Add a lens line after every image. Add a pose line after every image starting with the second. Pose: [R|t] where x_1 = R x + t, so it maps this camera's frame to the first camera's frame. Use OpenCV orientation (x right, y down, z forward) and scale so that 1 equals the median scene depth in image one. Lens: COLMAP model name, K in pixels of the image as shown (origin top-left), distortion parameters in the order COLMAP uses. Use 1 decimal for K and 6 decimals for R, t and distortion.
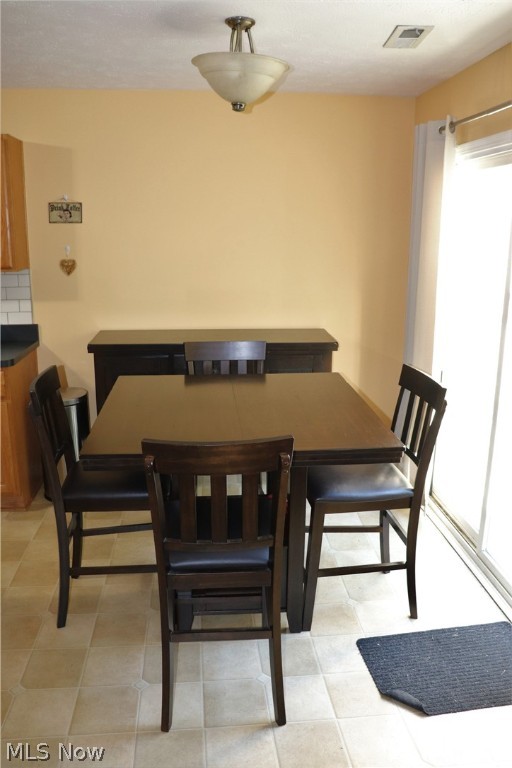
lens RADIAL K [[625.8, 0, 256.0], [0, 625.8, 384.0], [0, 0, 1]] dist [-0.180689, 0.145209]
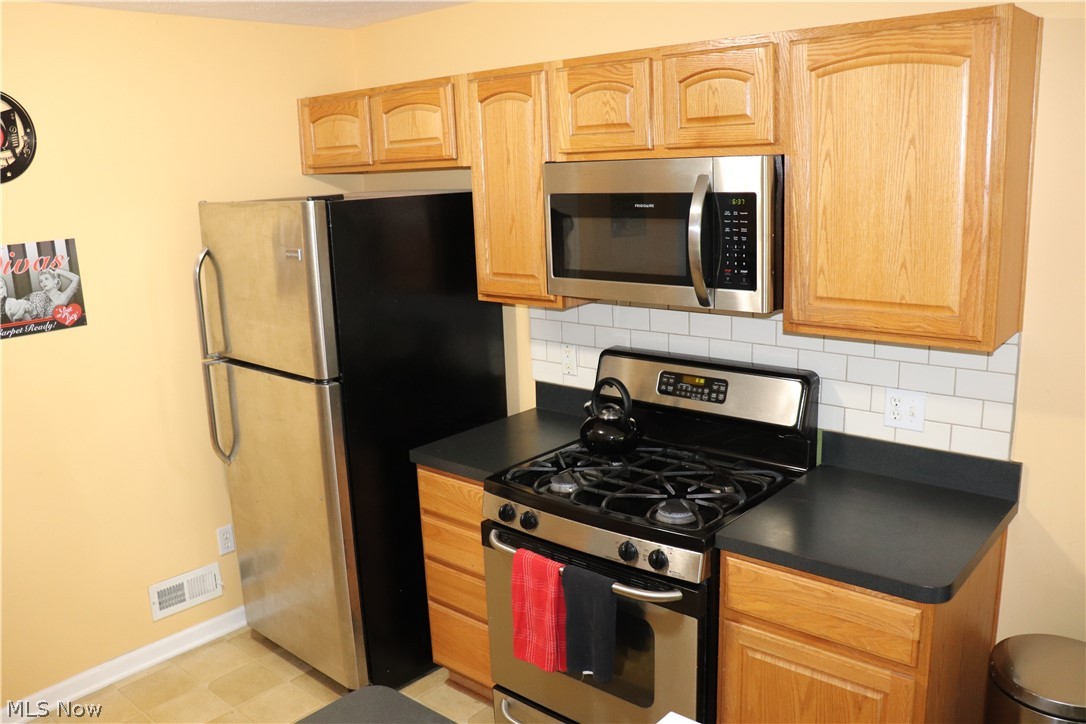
lens RADIAL K [[885.0, 0, 543.0], [0, 885.0, 362.0], [0, 0, 1]] dist [-0.180689, 0.145209]
pose [[0.688143, 0.126108, -0.714532, -0.191639], [-0.132316, 0.990078, 0.047310, -0.161830], [0.713409, 0.061988, 0.698001, 0.389822]]
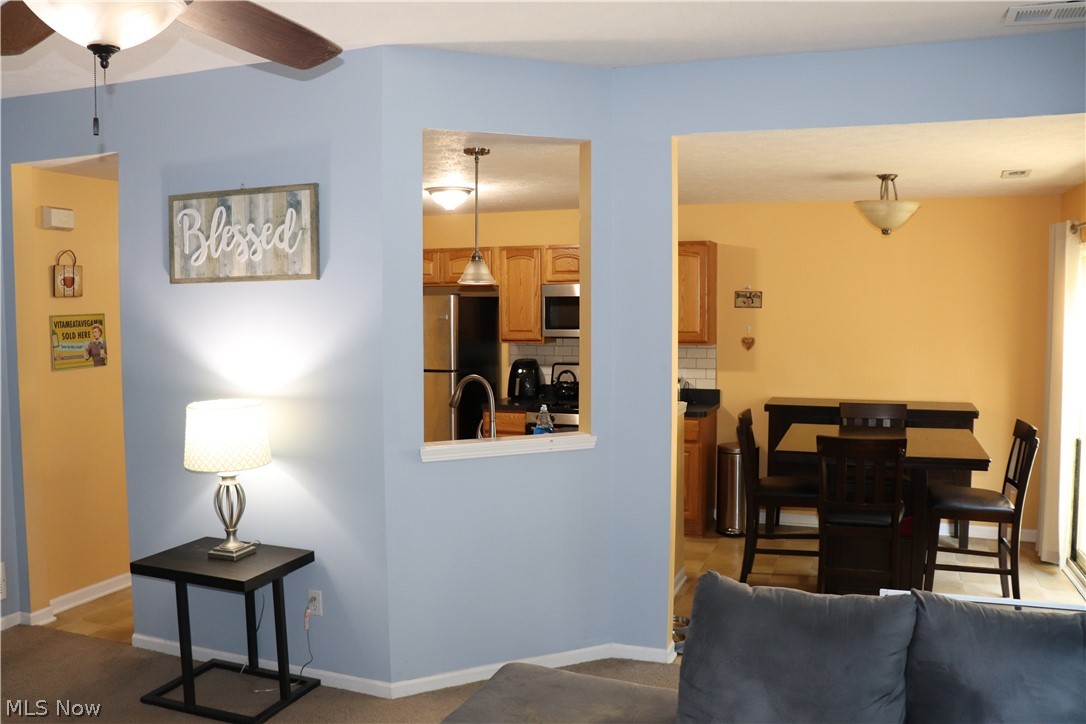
lens RADIAL K [[885.0, 0, 543.0], [0, 885.0, 362.0], [0, 0, 1]] dist [-0.180689, 0.145209]
pose [[0.900029, 0.017492, -0.435478, 0.090490], [-0.096451, 0.982413, -0.159881, 0.173199], [0.425023, 0.185900, 0.885888, -0.752916]]
